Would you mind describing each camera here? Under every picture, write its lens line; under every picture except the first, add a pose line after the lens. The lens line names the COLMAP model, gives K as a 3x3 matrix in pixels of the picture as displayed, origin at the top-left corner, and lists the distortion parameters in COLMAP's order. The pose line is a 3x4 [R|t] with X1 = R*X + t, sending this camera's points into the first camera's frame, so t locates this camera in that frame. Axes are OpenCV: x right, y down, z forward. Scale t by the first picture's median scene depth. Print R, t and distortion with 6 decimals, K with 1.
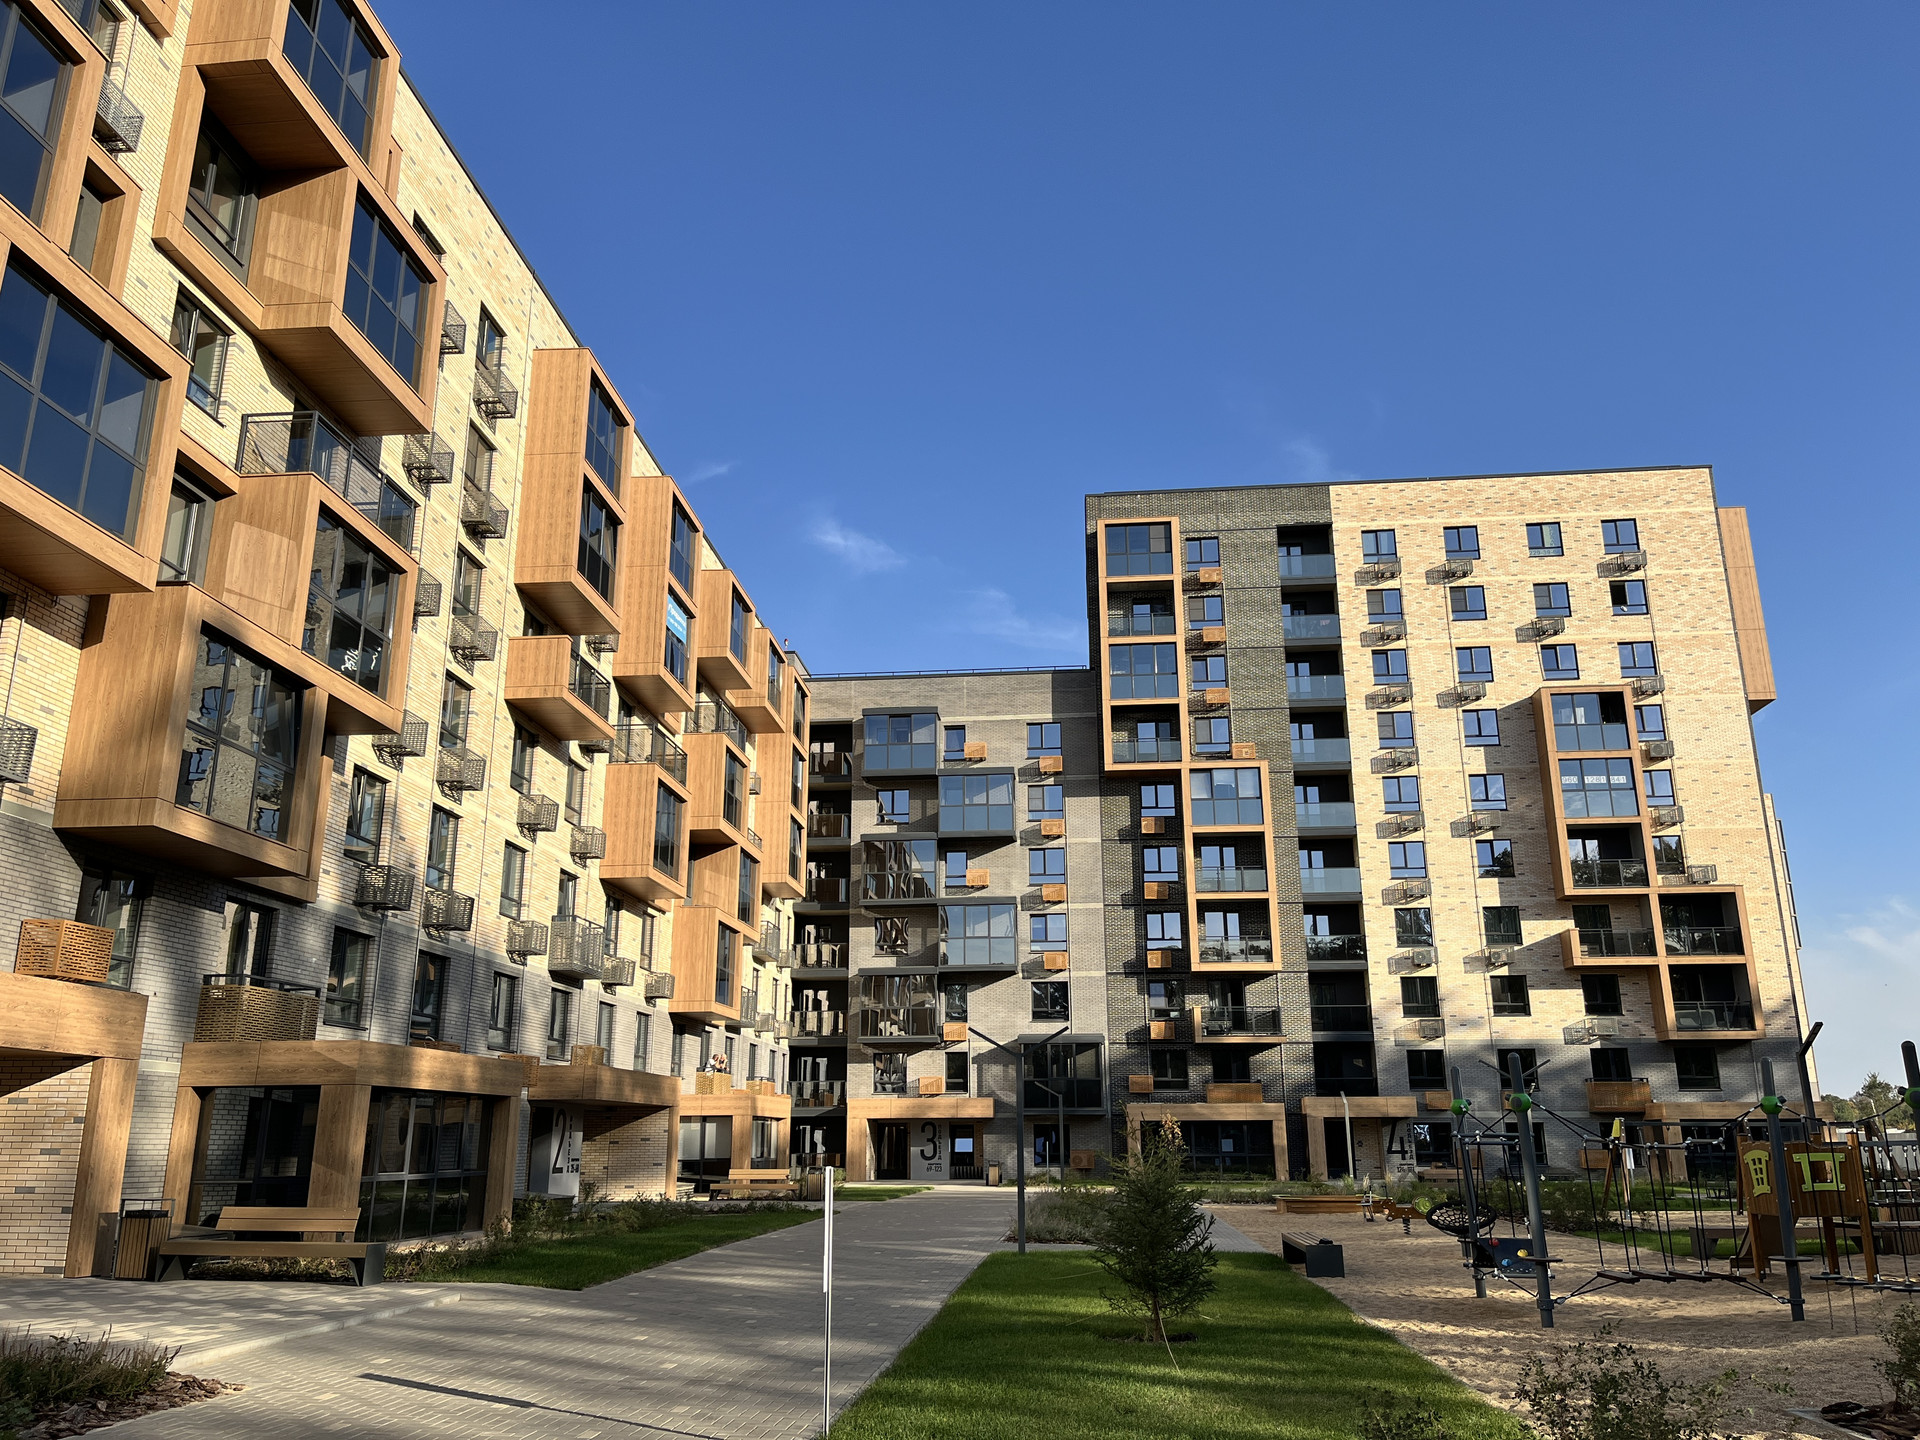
lens RADIAL K [[1454.3, 0, 960.0], [0, 1454.3, 722.9], [0, 0, 1]] dist [0.022724, -0.001757]
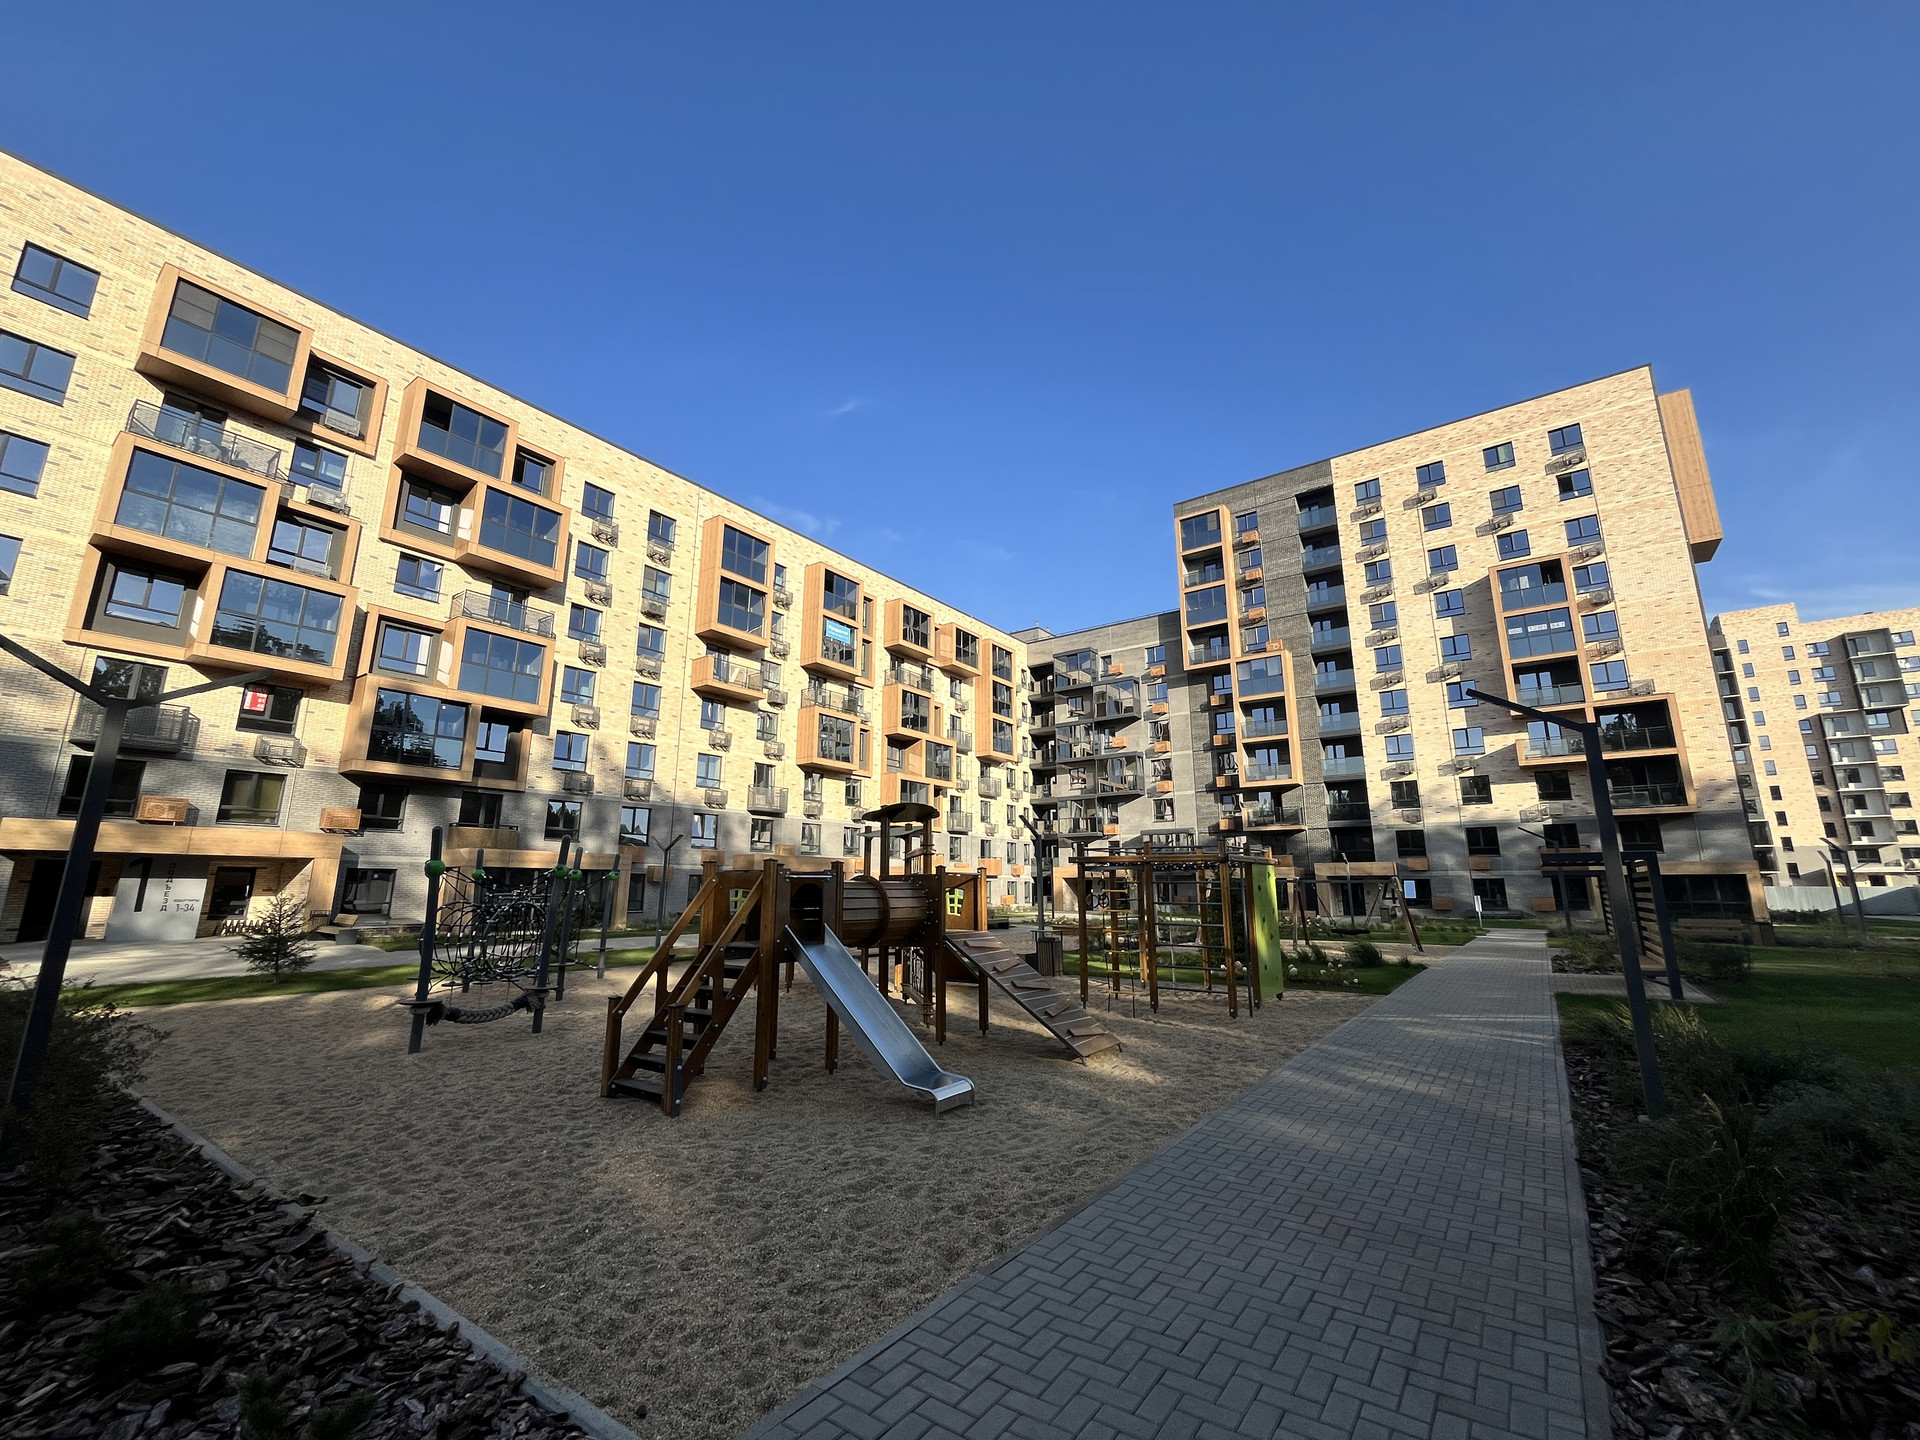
lens RADIAL K [[787.3, 0, 956.7], [0, 787.3, 718.0], [0, 0, 1]] dist [0.000848, 0.000242]
pose [[0.857364, -0.106616, -0.503548, 0.321187], [0.138527, 0.990011, 0.026247, 0.026781], [0.495719, -0.092258, 0.863569, 0.094061]]
